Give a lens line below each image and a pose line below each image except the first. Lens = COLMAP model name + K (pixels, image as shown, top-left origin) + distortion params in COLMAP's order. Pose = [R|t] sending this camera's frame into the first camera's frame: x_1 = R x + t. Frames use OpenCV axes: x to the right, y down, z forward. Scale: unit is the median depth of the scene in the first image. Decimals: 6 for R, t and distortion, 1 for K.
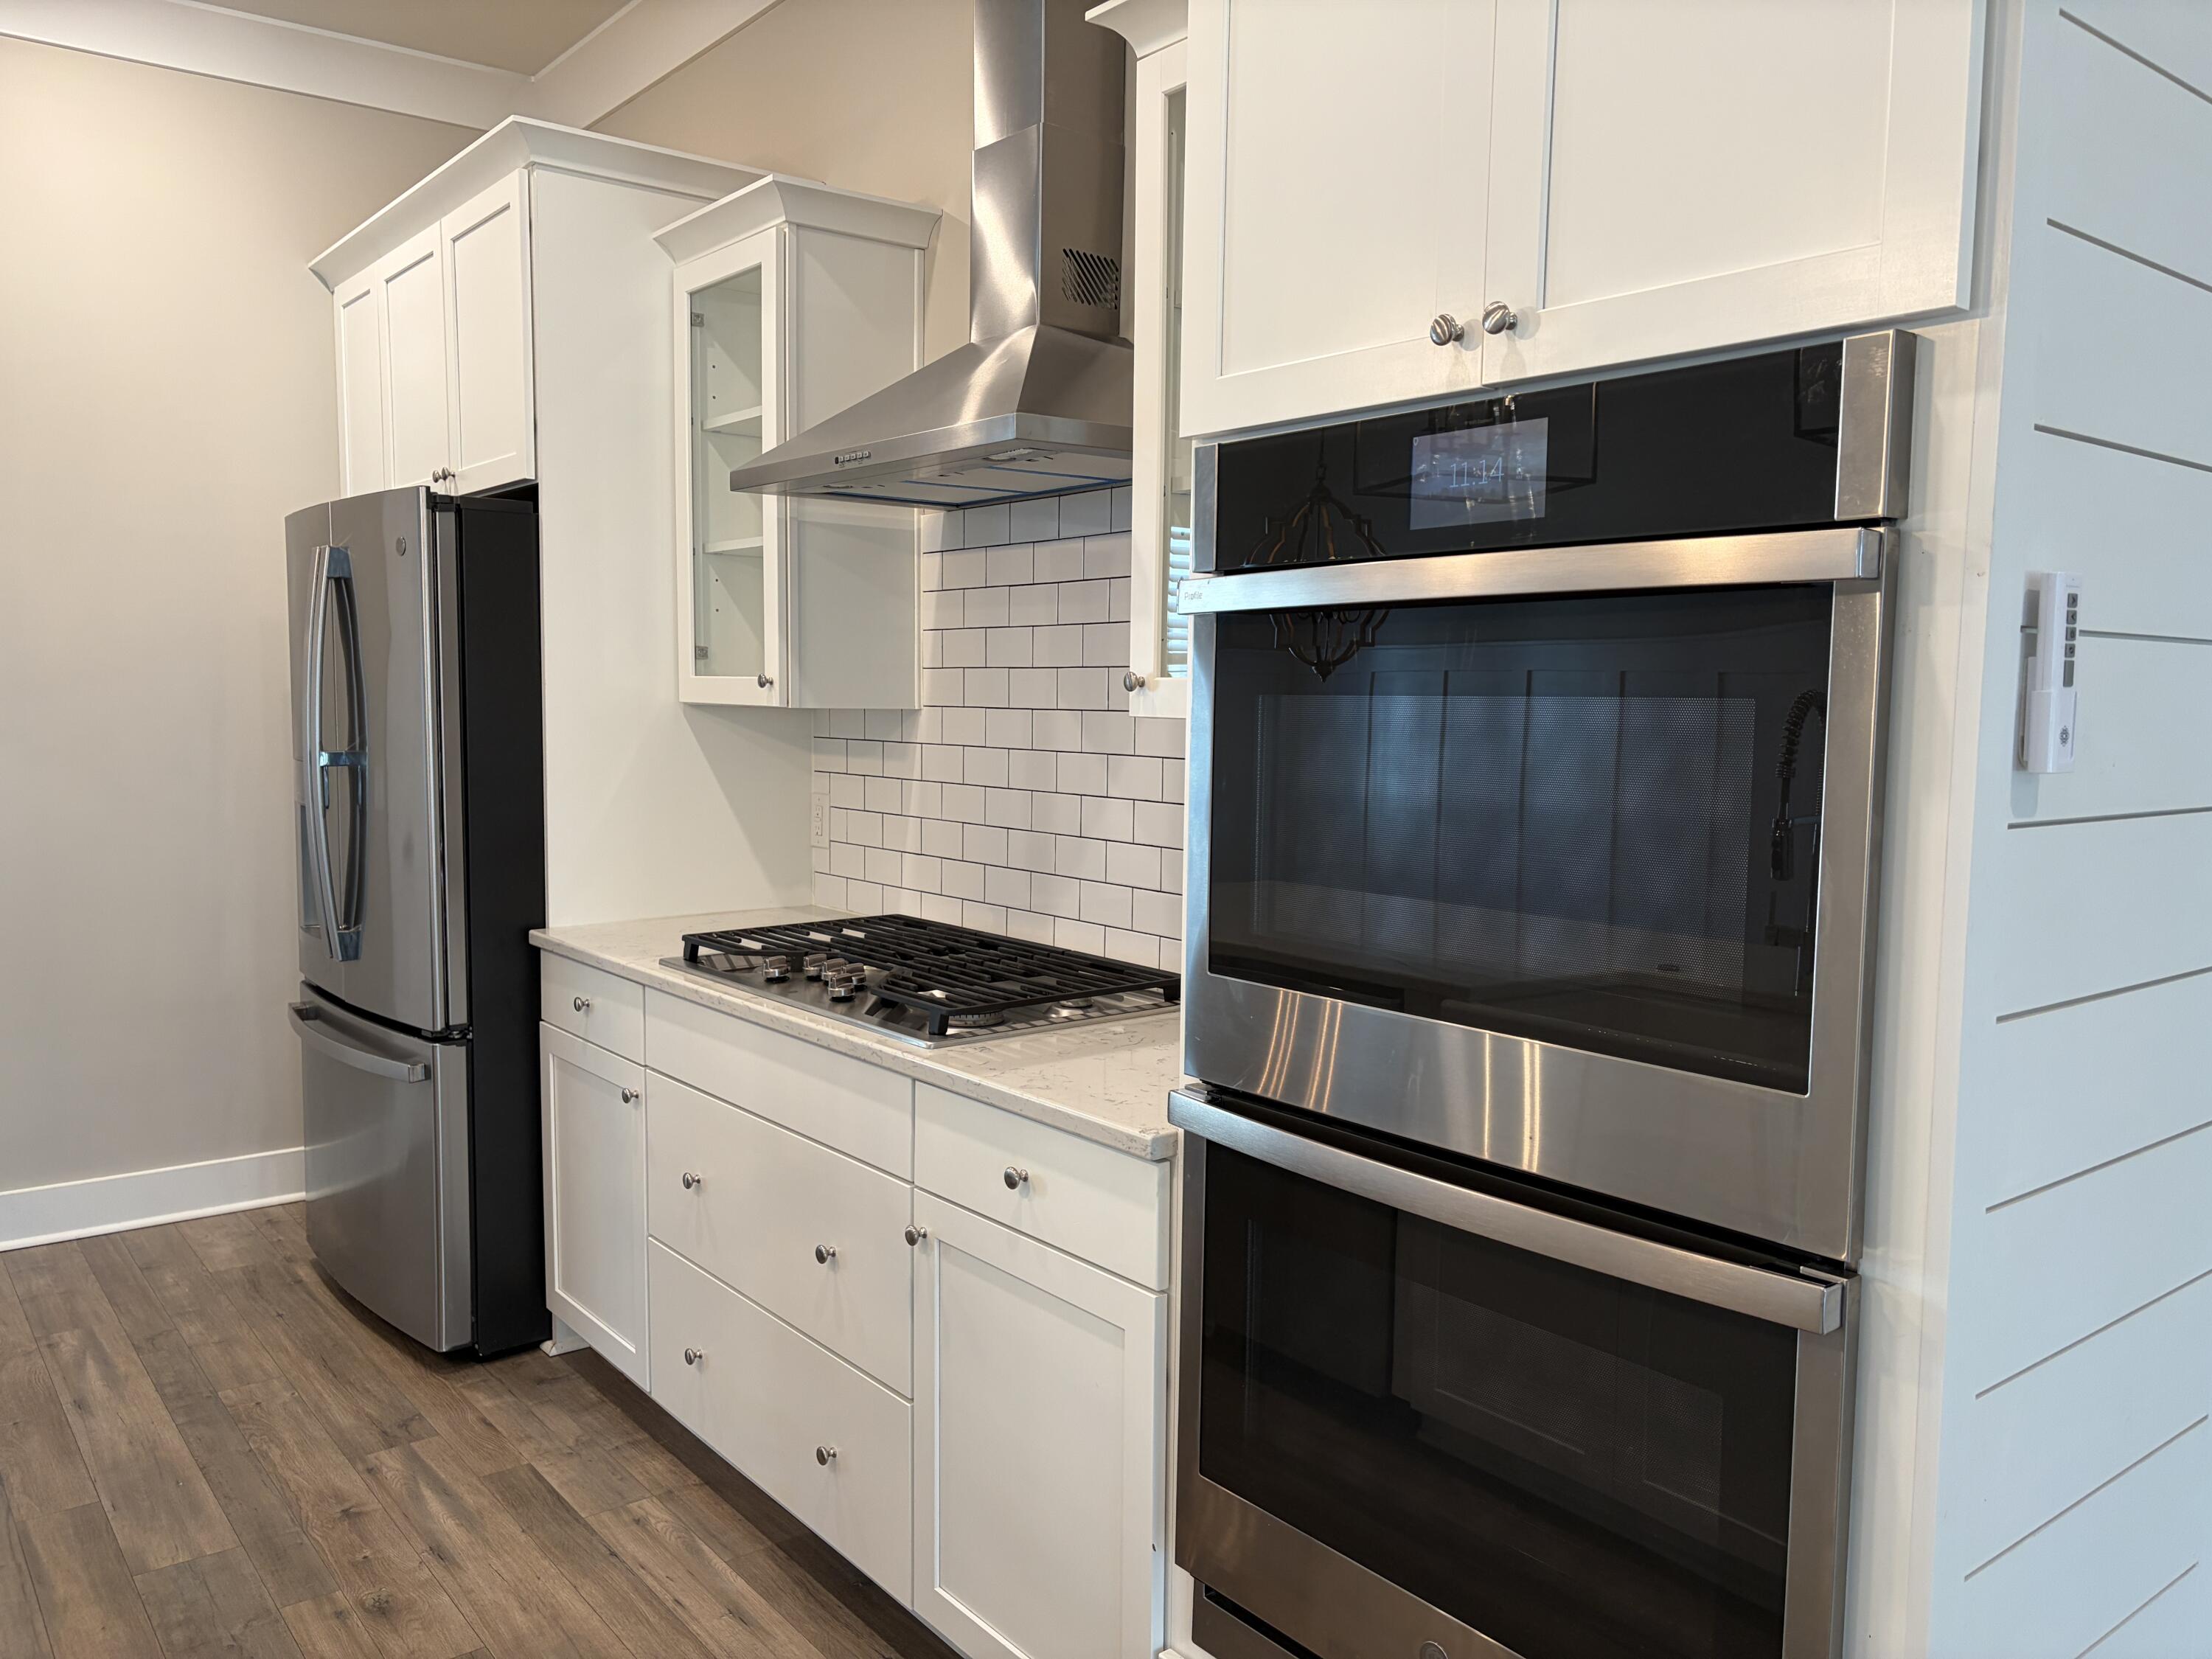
lens RADIAL K [[1647.0, 0, 1172.6], [0, 1647.0, 838.8], [0, 0, 1]] dist [-0.004603, -0.004189]
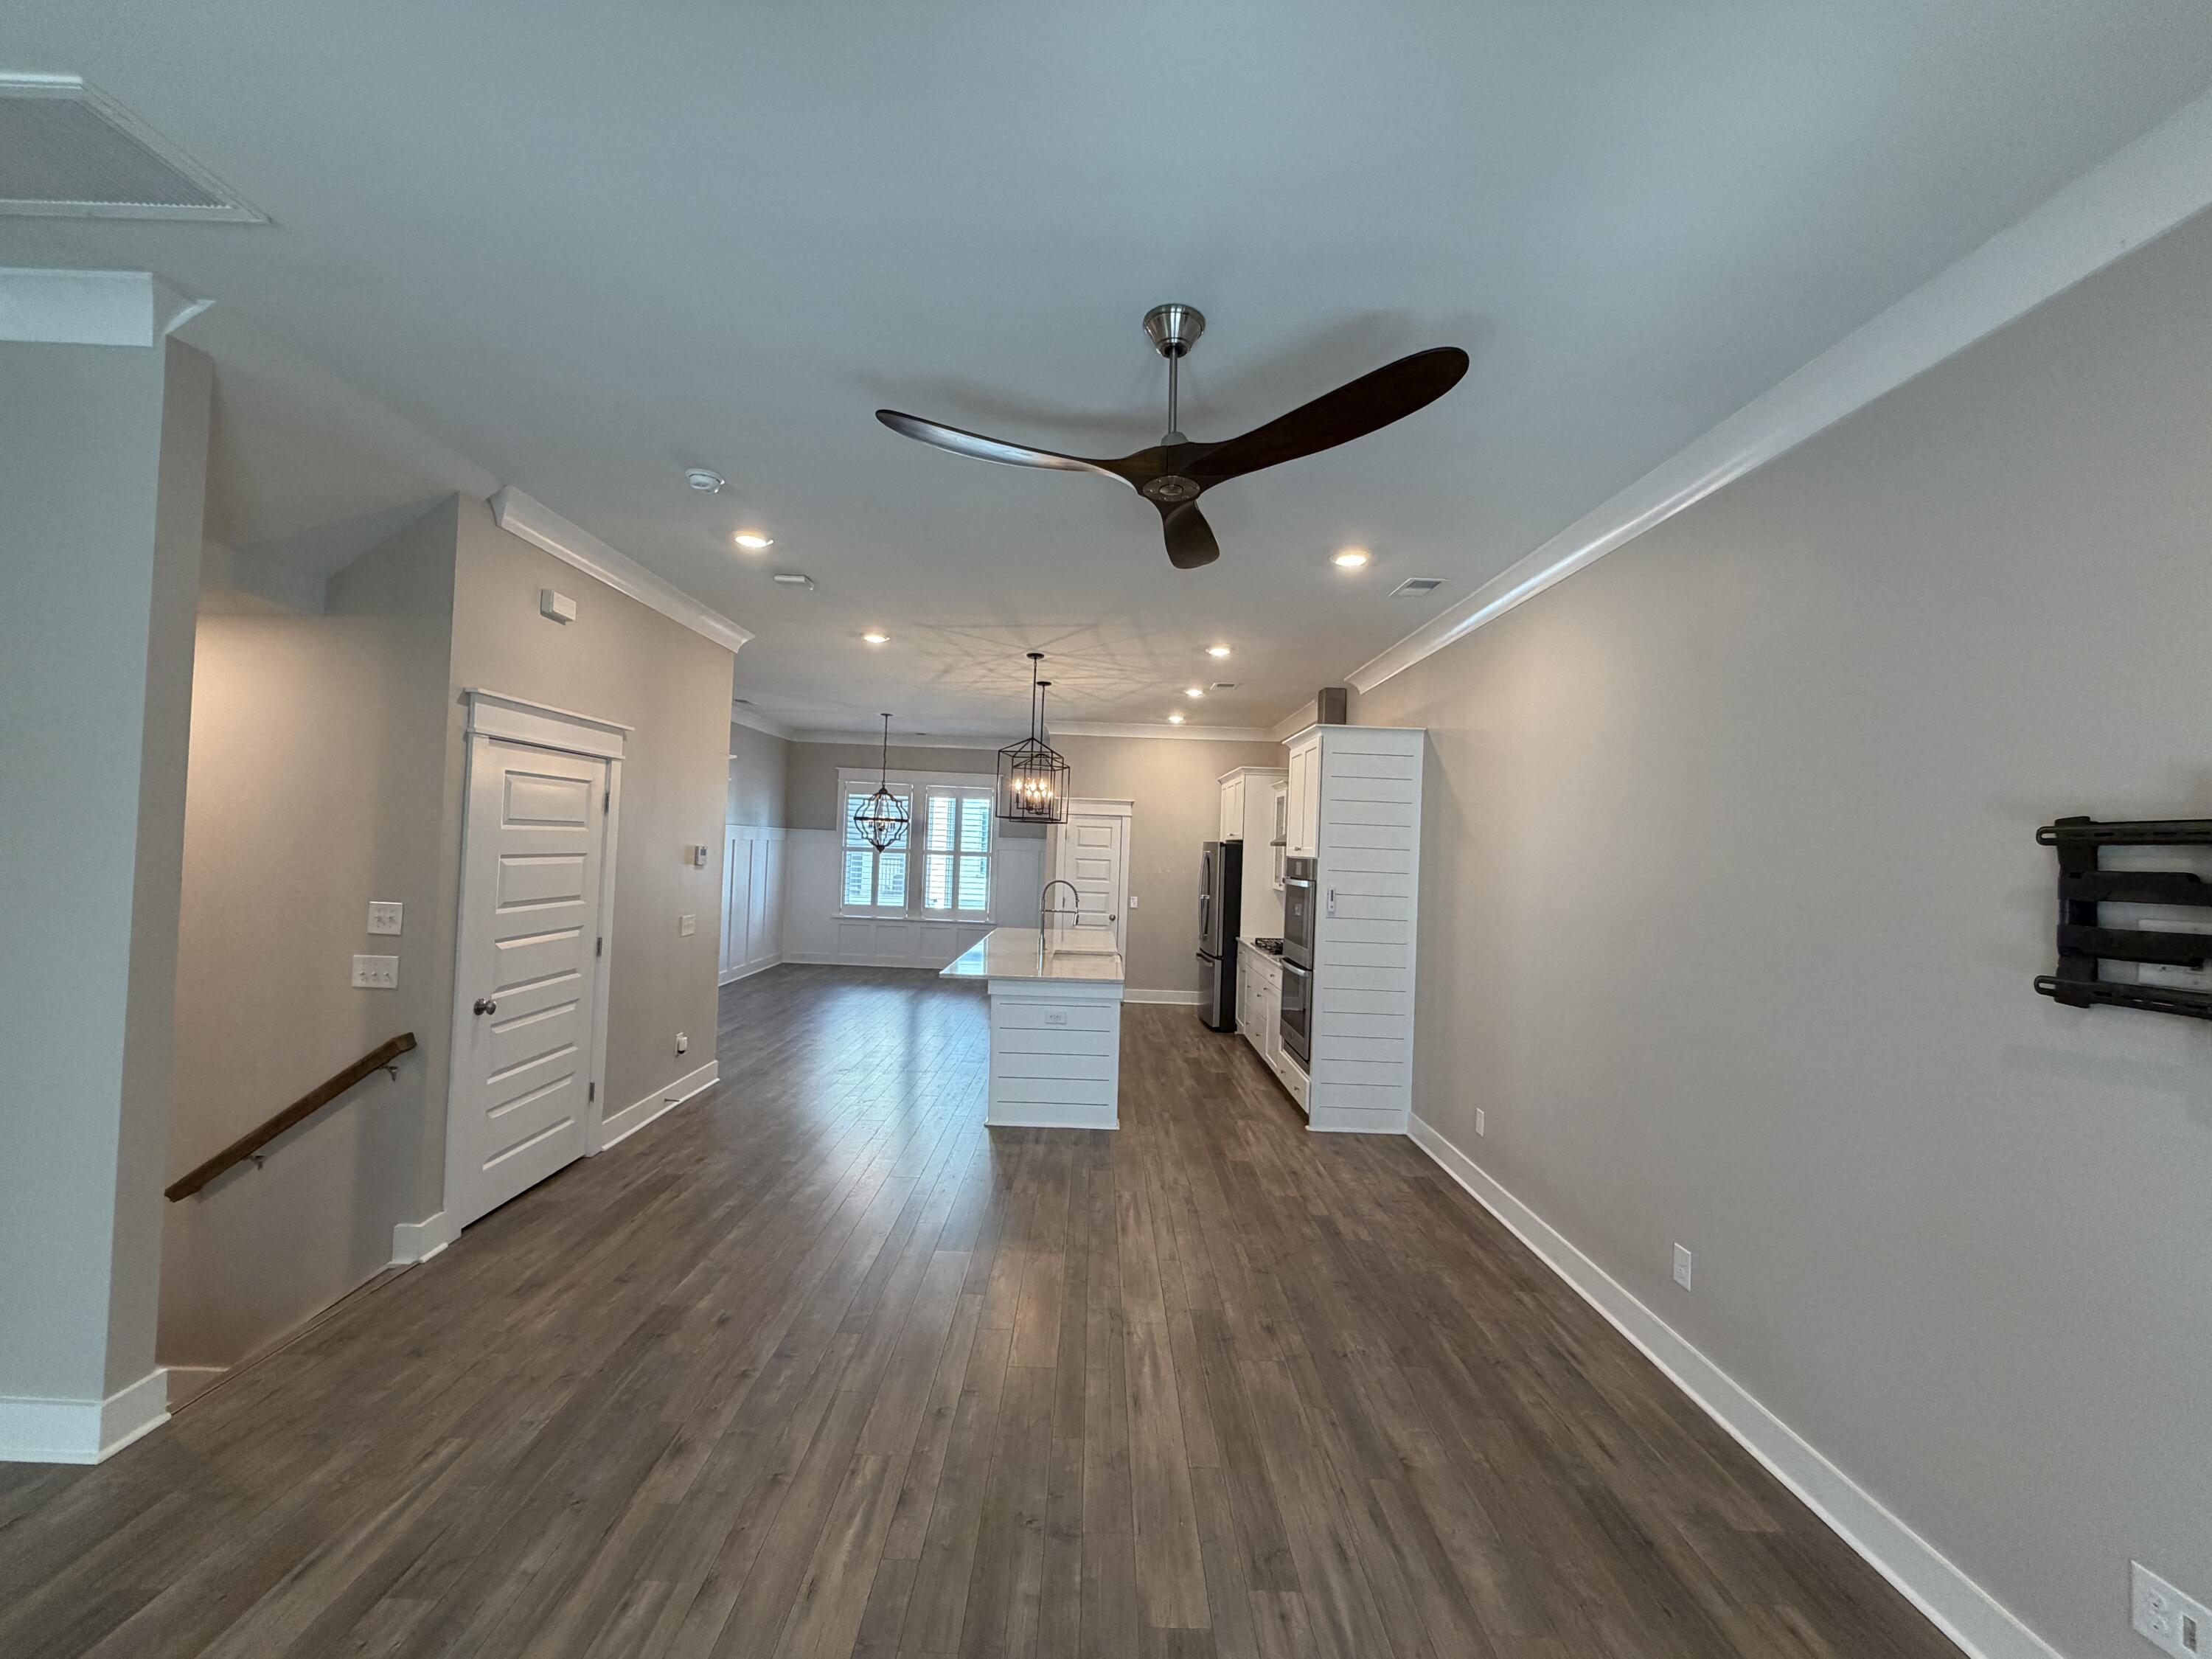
lens RADIAL K [[881.3, 0, 1098.1], [0, 881.3, 829.7], [0, 0, 1]] dist [-0.000021, 0.000438]
pose [[0.760384, 0.001091, -0.649473, 0.955504], [-0.083606, 0.991843, -0.096218, 0.028912], [0.644070, 0.127462, 0.754273, -1.191689]]
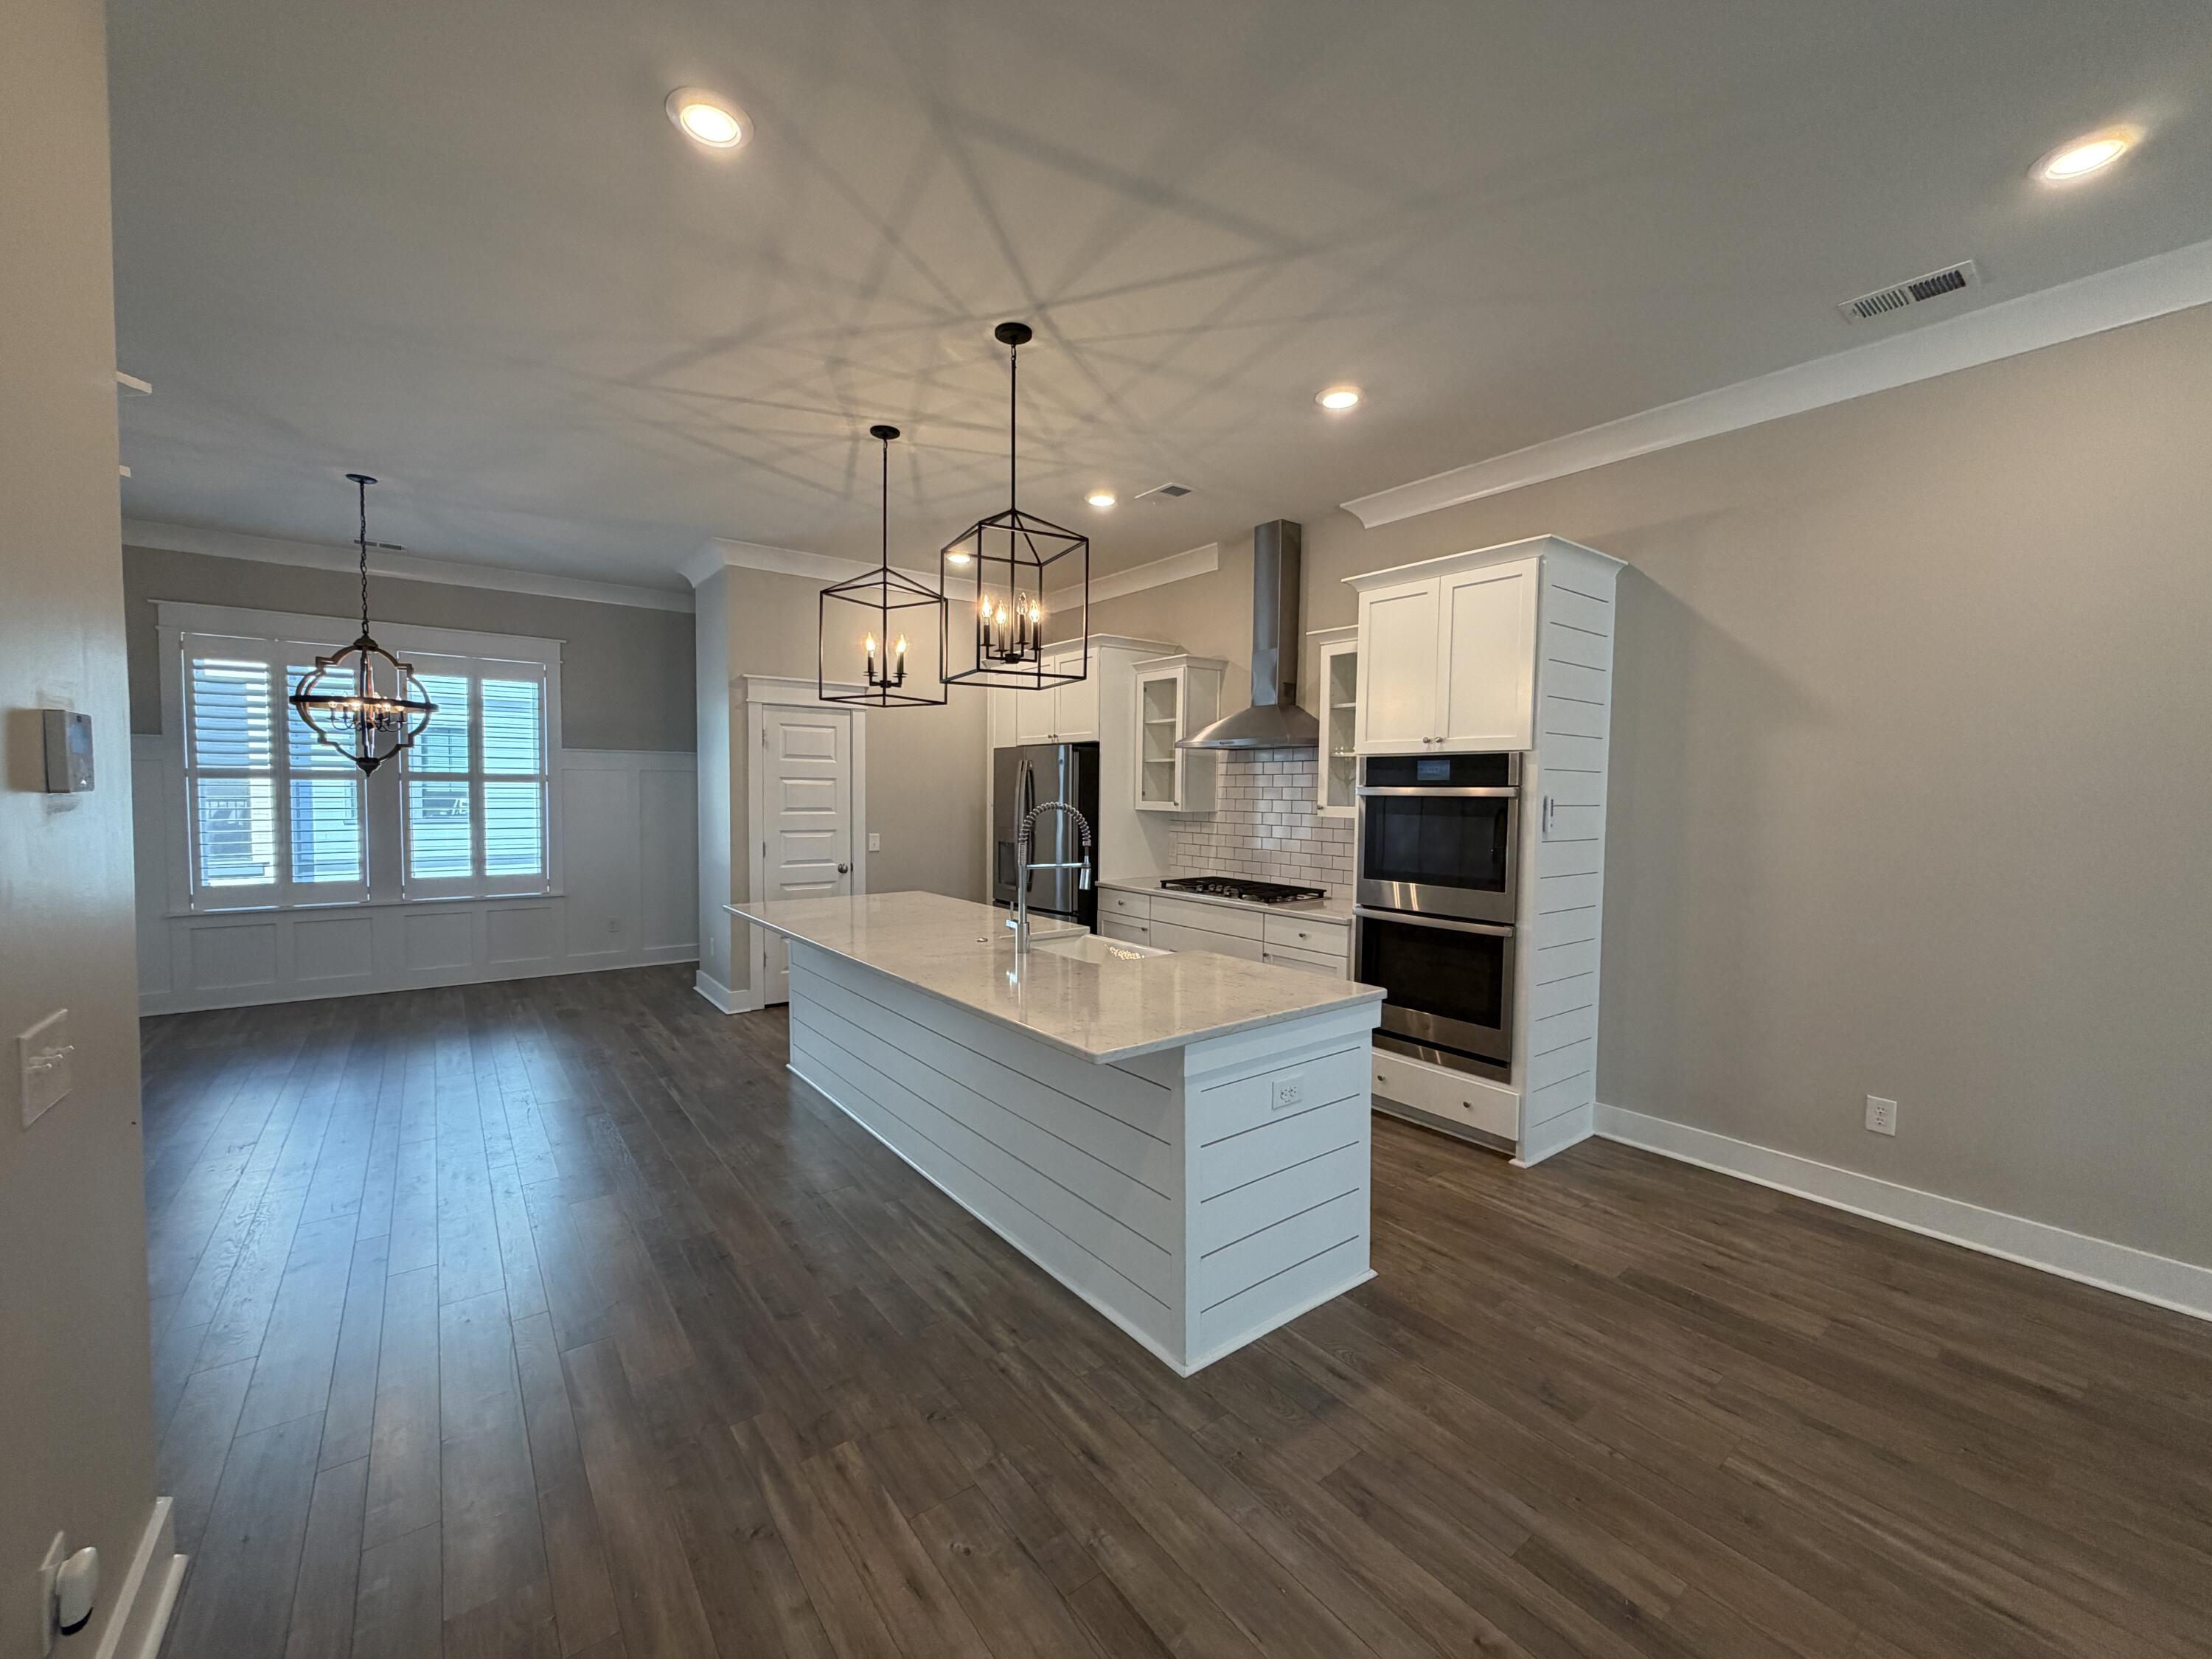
lens RADIAL K [[881.3, 0, 1098.1], [0, 881.3, 829.7], [0, 0, 1]] dist [-0.000021, 0.000438]
pose [[0.997688, -0.001129, -0.067955, -0.282166], [-0.001645, 0.999168, -0.040749, 0.026496], [0.067944, 0.040766, 0.996856, -0.745693]]
